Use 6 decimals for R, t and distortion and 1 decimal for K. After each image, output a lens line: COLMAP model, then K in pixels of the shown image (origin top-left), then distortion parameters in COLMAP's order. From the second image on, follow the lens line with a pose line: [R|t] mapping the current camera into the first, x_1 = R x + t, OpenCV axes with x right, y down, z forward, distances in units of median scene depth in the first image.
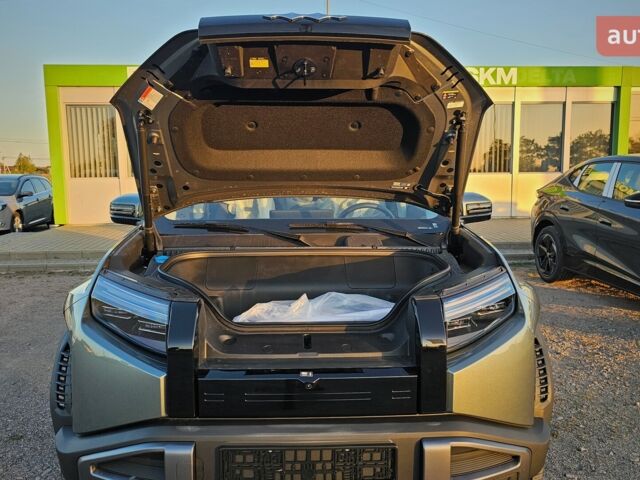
lens RADIAL K [[502.1, 0, 320.0], [0, 502.1, 240.0], [0, 0, 1]] dist [0.068935, -0.079863]
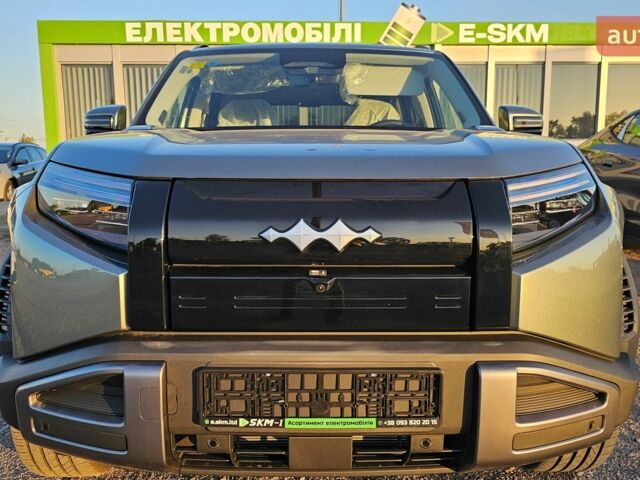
lens RADIAL K [[515.6, 0, 320.0], [0, 515.6, 240.0], [0, 0, 1]] dist [0.072031, -0.091286]
pose [[0.999765, 0.008721, -0.019869, -0.009514], [-0.008313, 0.999755, 0.020520, 0.200595], [0.020043, -0.020350, 0.999592, 0.252770]]
